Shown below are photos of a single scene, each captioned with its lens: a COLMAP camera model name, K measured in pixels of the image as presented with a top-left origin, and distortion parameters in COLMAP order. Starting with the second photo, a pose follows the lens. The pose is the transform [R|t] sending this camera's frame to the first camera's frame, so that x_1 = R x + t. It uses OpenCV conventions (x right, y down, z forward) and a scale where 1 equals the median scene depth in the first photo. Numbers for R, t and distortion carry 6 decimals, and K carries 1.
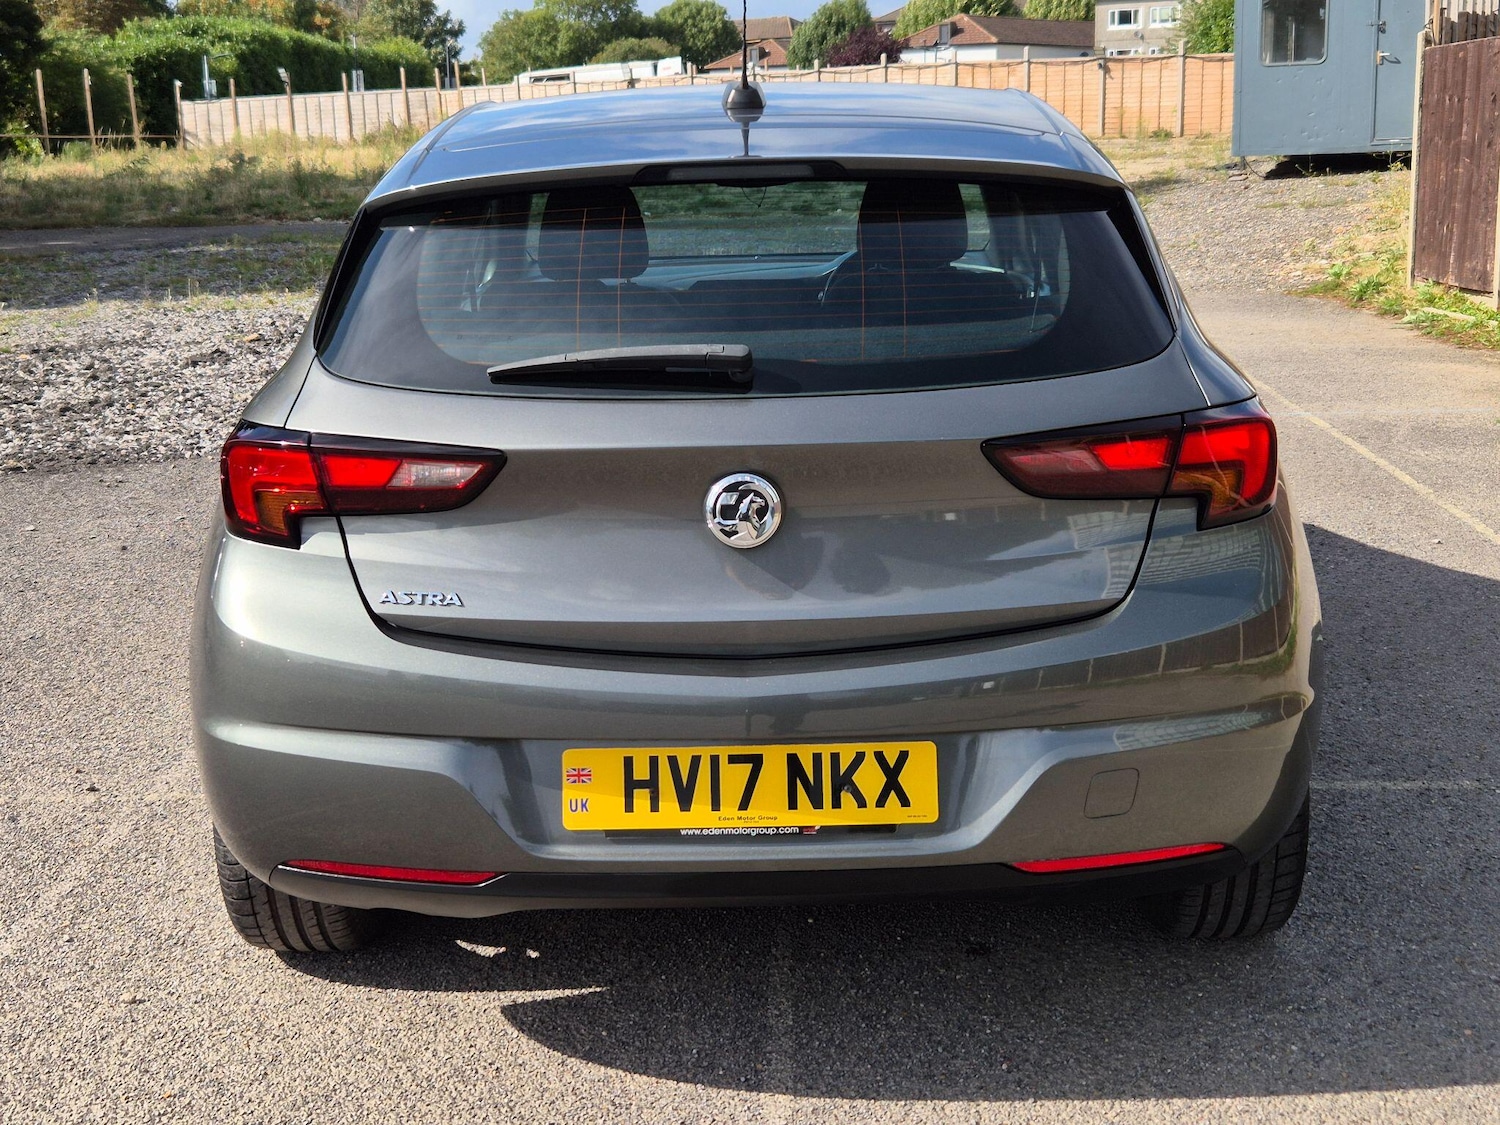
lens RADIAL K [[2022.9, 0, 750.0], [0, 2022.9, 562.5], [0, 0, 1]] dist [0.146371, -0.455578]
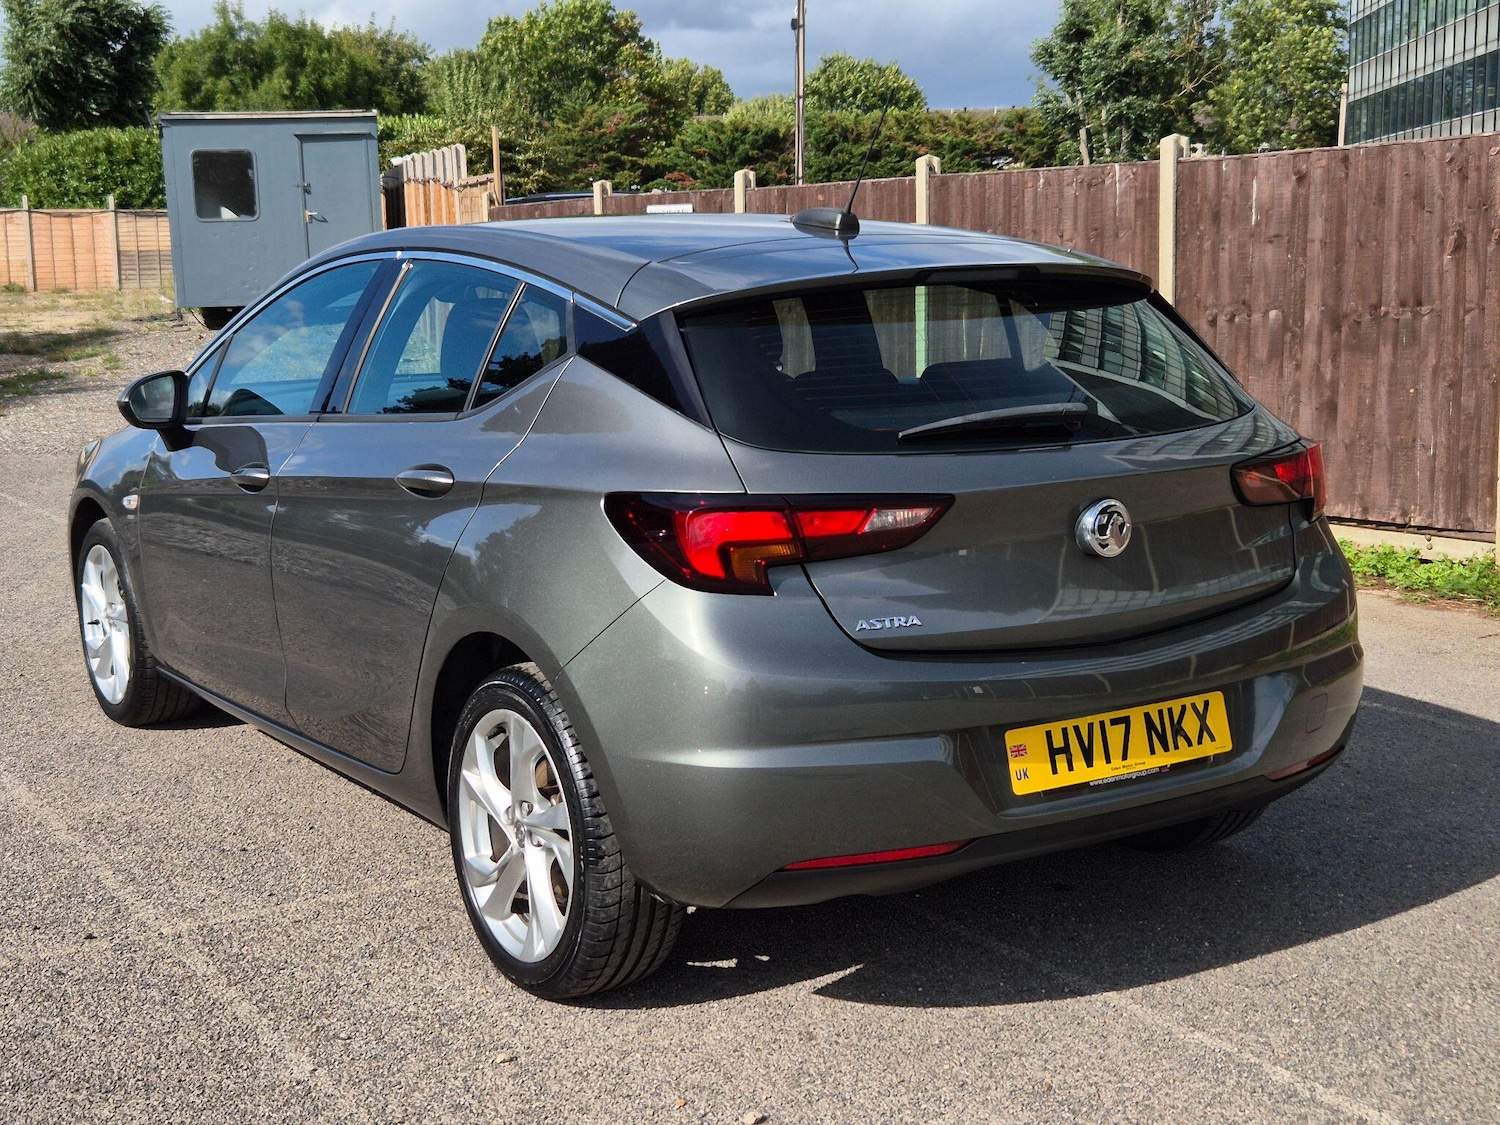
lens RADIAL K [[2026.8, 0, 732.1], [0, 2026.8, 567.9], [0, 0, 1]] dist [0.094890, -0.107193]
pose [[0.828575, -0.079287, 0.554236, -0.915302], [0.119607, 0.992136, -0.036878, 0.018688], [-0.546954, 0.096847, 0.831542, 0.048471]]
